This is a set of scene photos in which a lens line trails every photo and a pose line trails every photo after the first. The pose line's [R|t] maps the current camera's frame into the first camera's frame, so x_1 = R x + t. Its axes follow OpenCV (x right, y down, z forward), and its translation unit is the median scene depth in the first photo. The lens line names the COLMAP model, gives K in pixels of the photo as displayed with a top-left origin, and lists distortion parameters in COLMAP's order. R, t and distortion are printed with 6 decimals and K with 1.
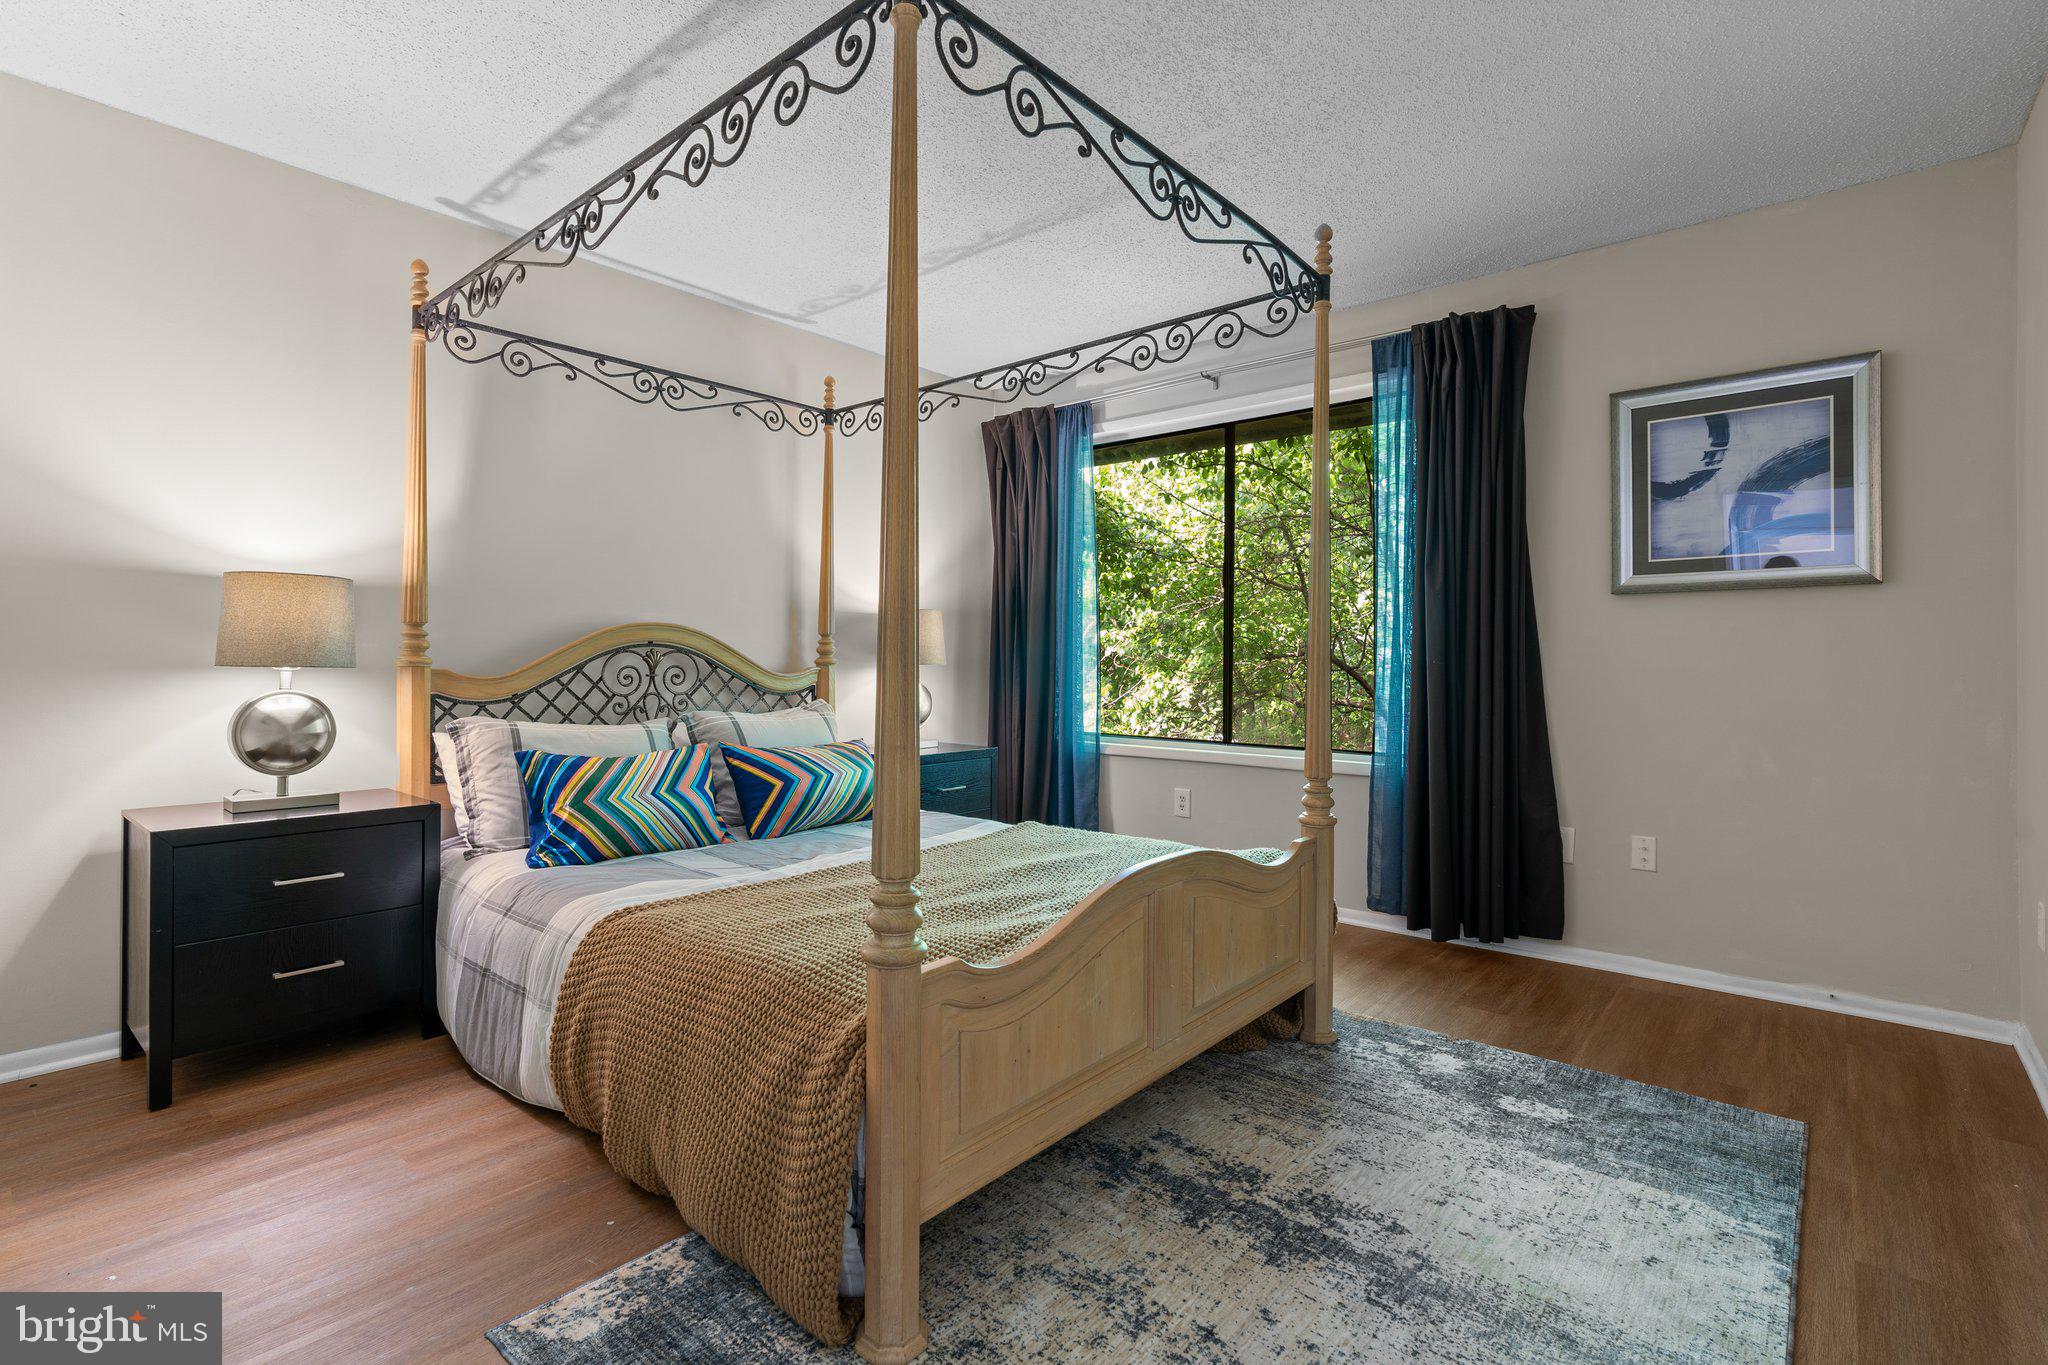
lens RADIAL K [[935.7, 0, 1012.8], [0, 935.7, 682.3], [0, 0, 1]] dist [-0.005034, 0.000371]
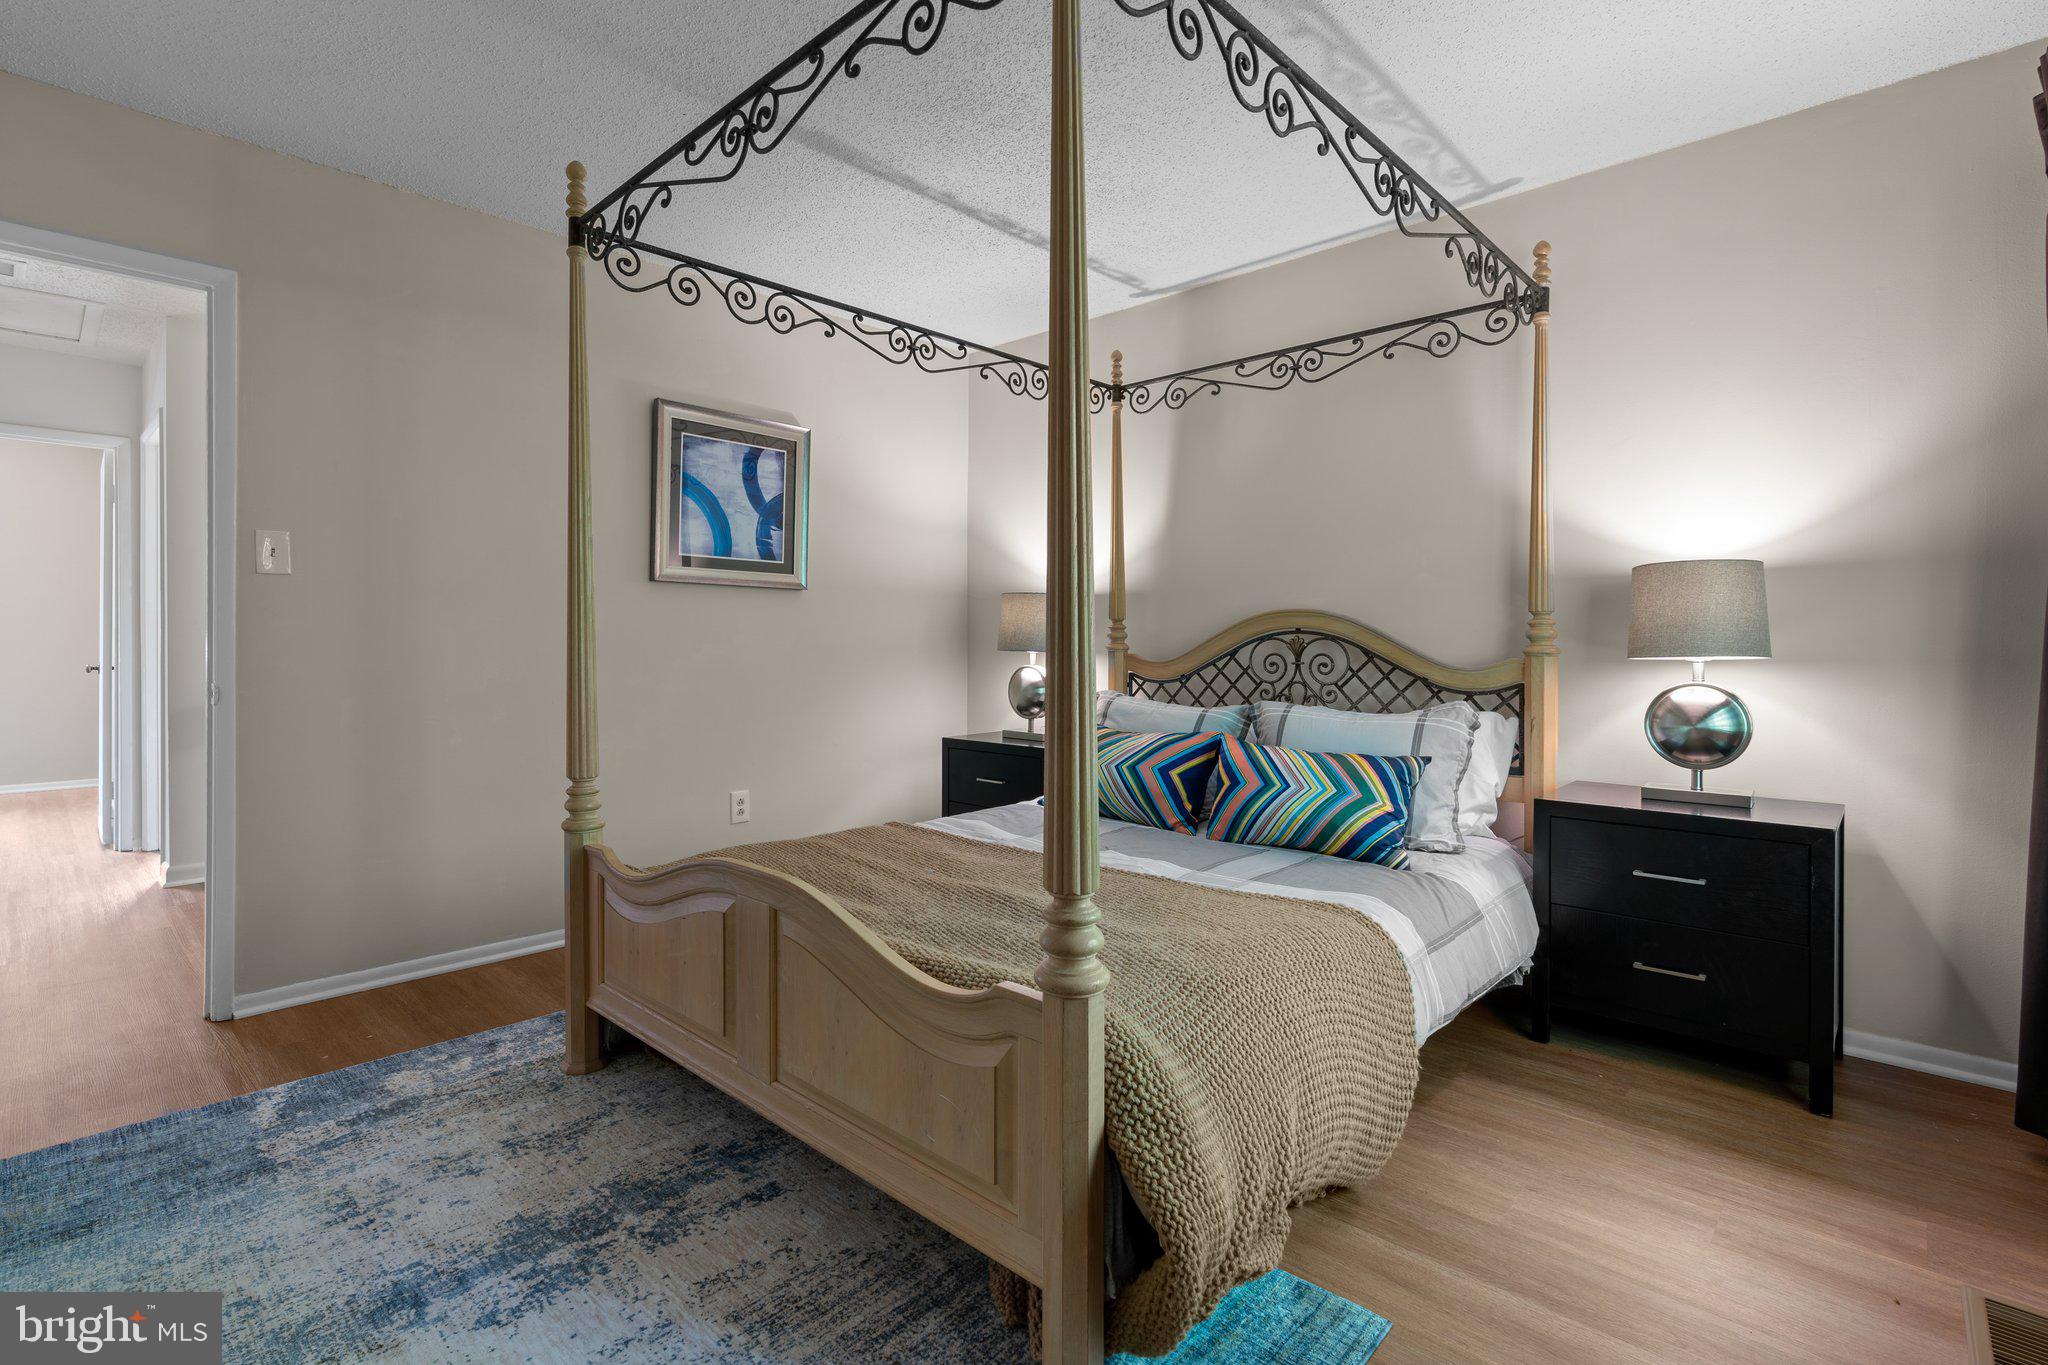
lens RADIAL K [[983.2, 0, 1018.6], [0, 983.2, 648.8], [0, 0, 1]] dist [-0.000859, 0.000184]
pose [[-0.046338, 0.001727, -0.998924, 0.688712], [-0.031239, 0.999507, 0.003177, -0.017934], [0.998437, 0.031352, -0.046261, 0.813629]]
